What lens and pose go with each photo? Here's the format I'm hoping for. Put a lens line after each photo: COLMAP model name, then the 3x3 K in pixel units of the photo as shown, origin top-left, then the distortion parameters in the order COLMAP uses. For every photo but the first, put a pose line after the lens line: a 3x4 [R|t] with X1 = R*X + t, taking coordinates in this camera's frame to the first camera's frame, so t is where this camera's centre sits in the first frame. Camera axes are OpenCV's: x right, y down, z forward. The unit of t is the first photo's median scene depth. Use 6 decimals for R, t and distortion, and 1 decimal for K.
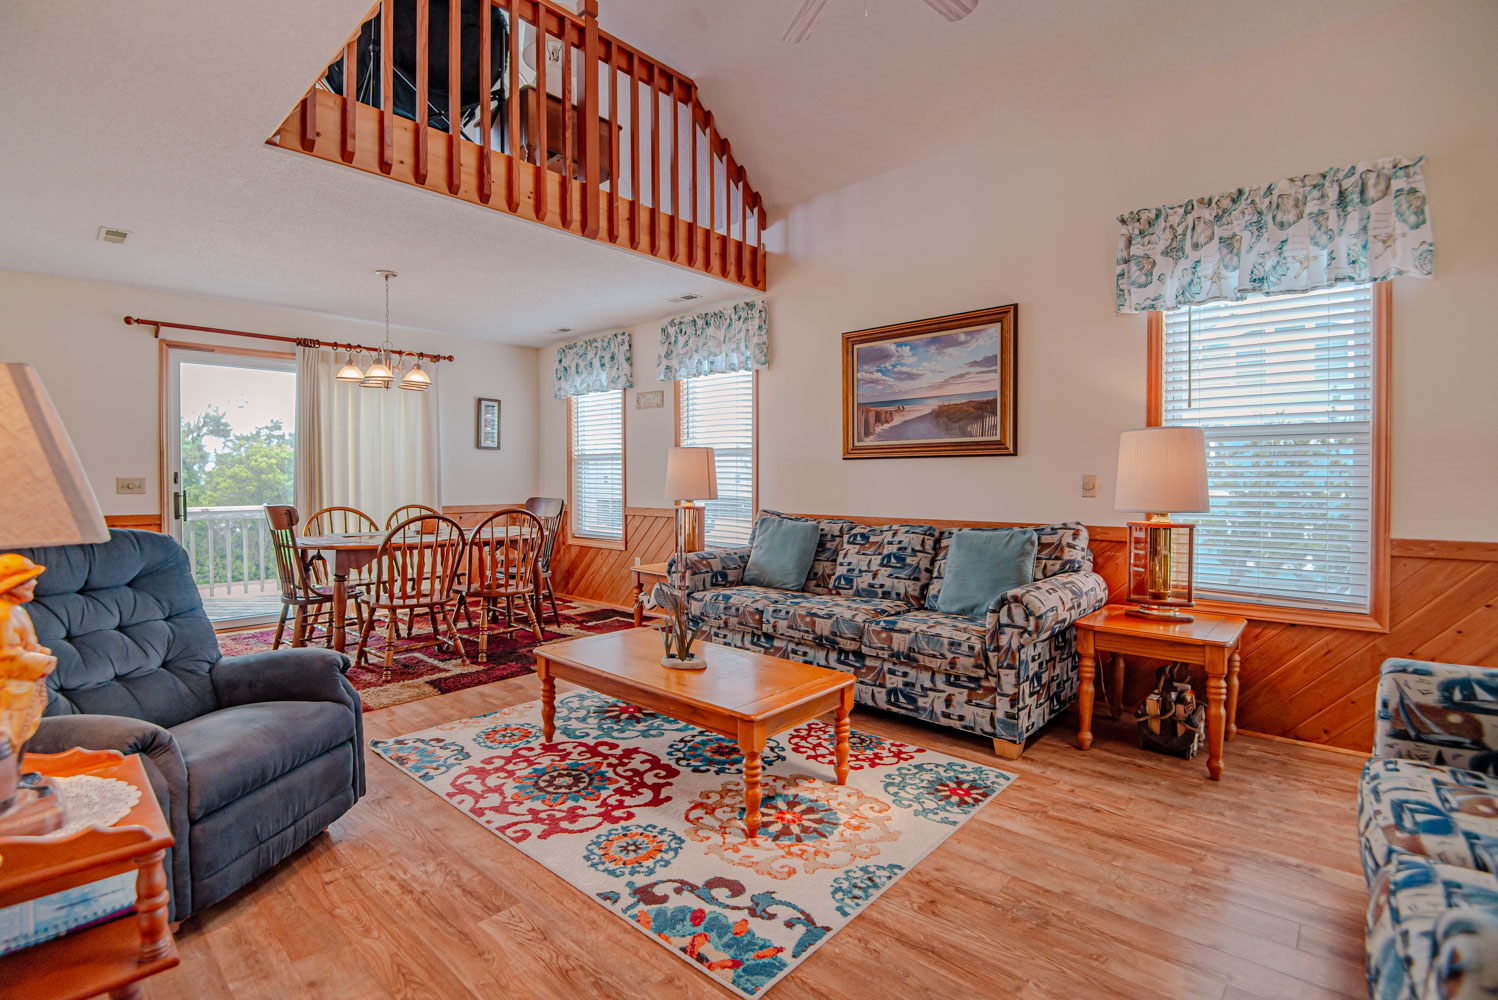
lens RADIAL K [[683.1, 0, 737.7], [0, 683.1, 498.8], [0, 0, 1]] dist [-0.010215, -0.000377]
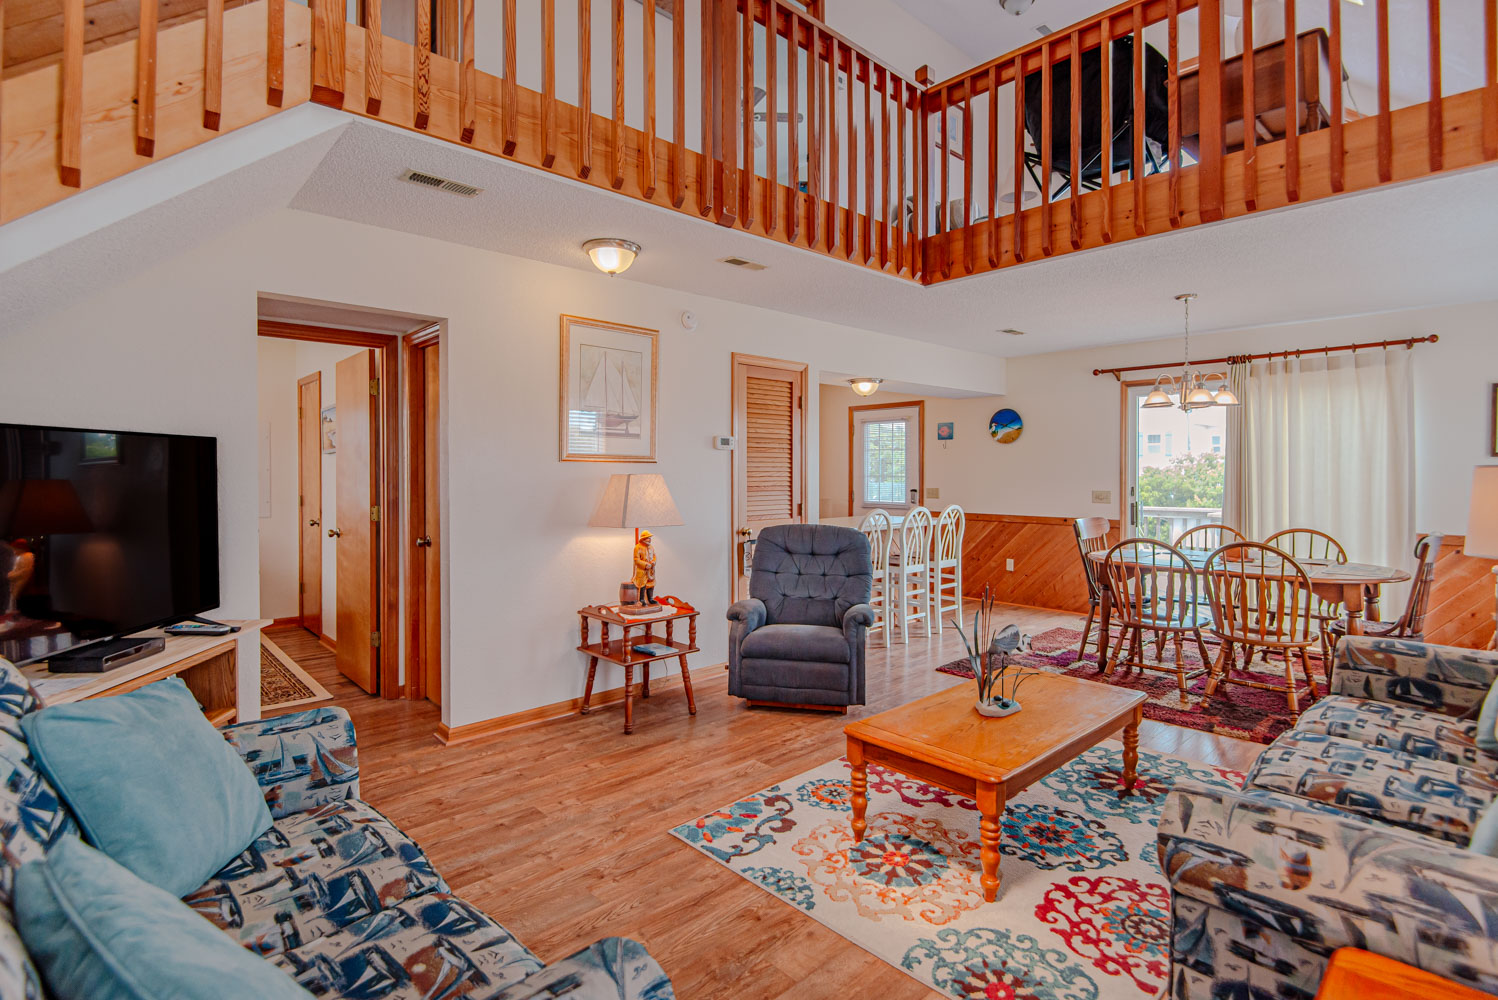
lens RADIAL K [[736.6, 0, 742.7], [0, 736.6, 475.2], [0, 0, 1]] dist [0.010181, -0.027721]
pose [[-0.082474, 0.006324, -0.996573, 0.946948], [-0.032634, 0.999426, 0.009043, -0.082557], [0.996059, 0.033268, -0.082220, 0.680165]]
